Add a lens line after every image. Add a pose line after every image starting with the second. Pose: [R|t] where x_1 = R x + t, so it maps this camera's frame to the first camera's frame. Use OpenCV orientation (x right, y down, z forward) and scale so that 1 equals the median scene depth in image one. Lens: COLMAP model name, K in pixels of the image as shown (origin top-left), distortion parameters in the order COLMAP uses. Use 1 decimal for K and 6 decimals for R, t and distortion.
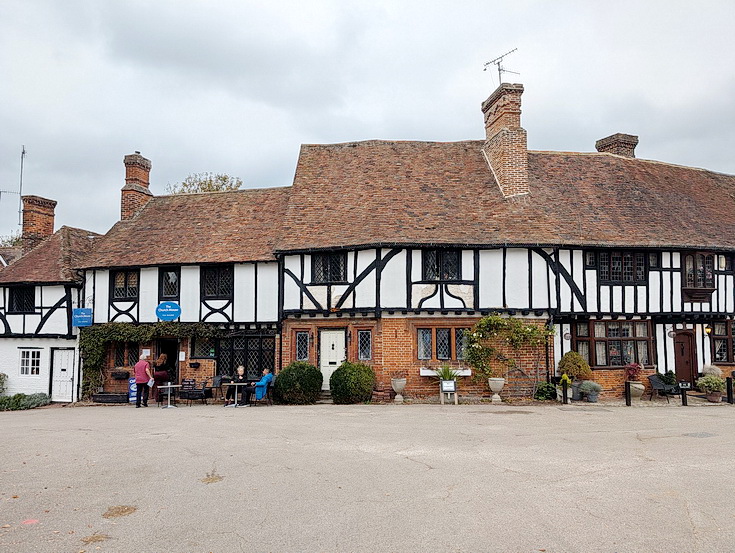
lens RADIAL K [[517.2, 0, 367.5], [0, 517.2, 276.5], [0, 0, 1]] dist [0.030216, -0.003311]
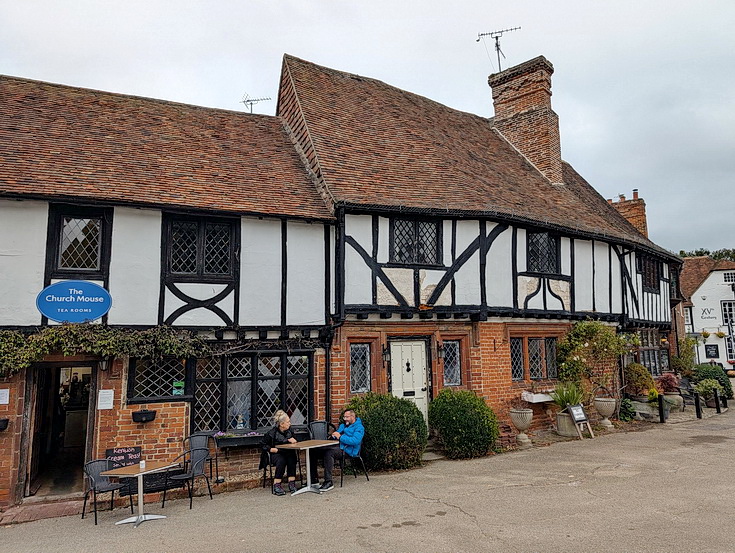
lens RADIAL K [[517.2, 0, 367.5], [0, 517.2, 276.5], [0, 0, 1]] dist [0.030216, -0.003311]
pose [[0.804386, 0.074123, 0.589465, -0.487445], [-0.039574, 0.996668, -0.071324, 0.073318], [-0.592788, 0.034045, 0.804639, 0.521368]]
